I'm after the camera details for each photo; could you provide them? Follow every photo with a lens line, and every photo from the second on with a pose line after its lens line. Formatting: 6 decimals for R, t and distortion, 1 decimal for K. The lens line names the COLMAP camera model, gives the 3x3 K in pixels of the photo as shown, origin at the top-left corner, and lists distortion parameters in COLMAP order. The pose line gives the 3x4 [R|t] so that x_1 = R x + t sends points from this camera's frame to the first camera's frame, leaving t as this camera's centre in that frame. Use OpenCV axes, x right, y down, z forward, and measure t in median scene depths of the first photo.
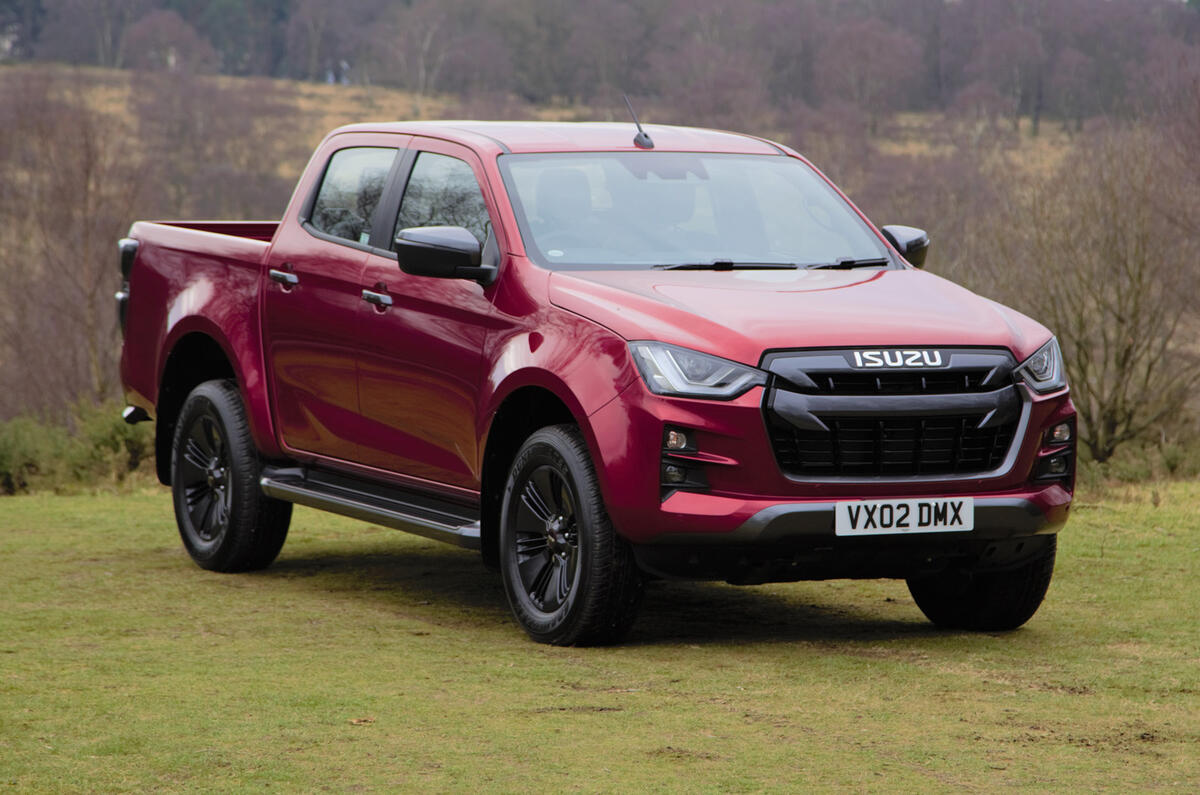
lens RADIAL K [[4766.4, 0, 600.0], [0, 4766.4, 397.5], [0, 0, 1]] dist [0.017342, 0.051034]
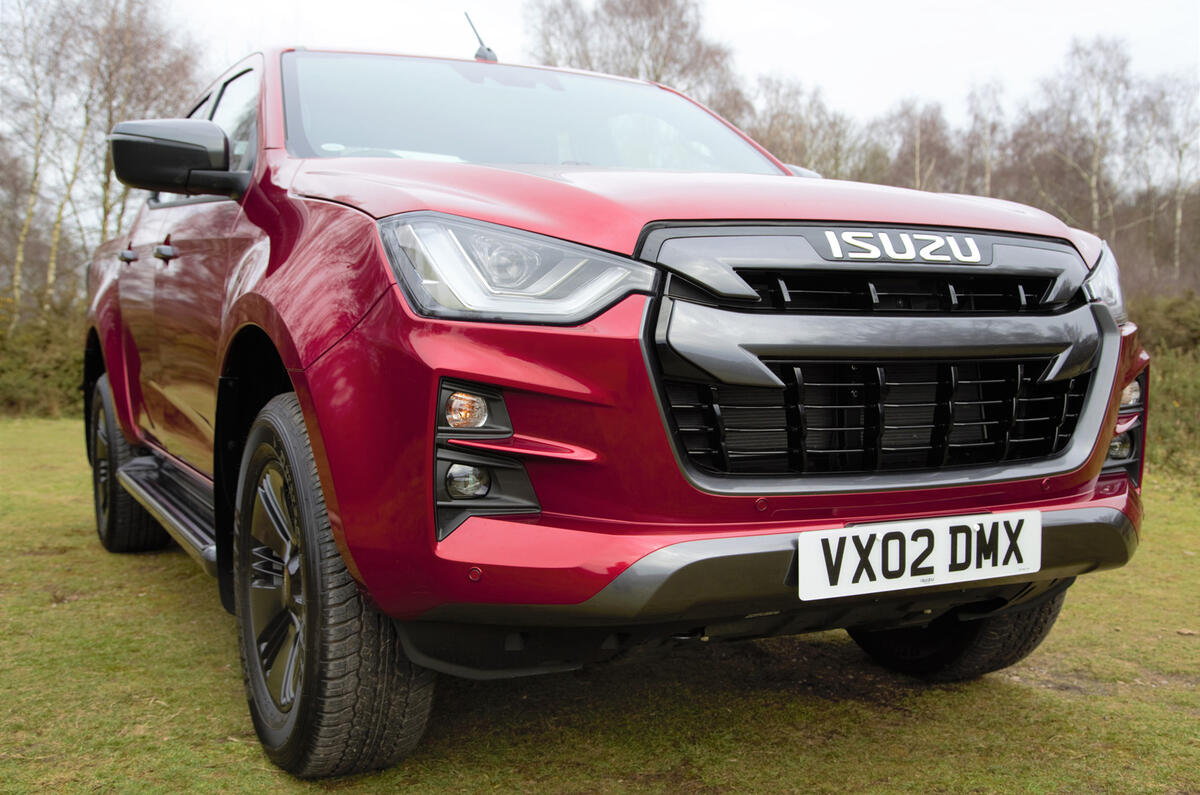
lens RADIAL K [[1298.3, 0, 601.6], [0, 1298.3, 429.8], [0, 0, 1]] dist [0.008724, 0.004851]
pose [[0.999740, -0.016103, 0.016123, 0.027127], [0.015946, 0.999825, 0.009787, 0.009747], [-0.016277, -0.009527, 0.999822, 0.861346]]
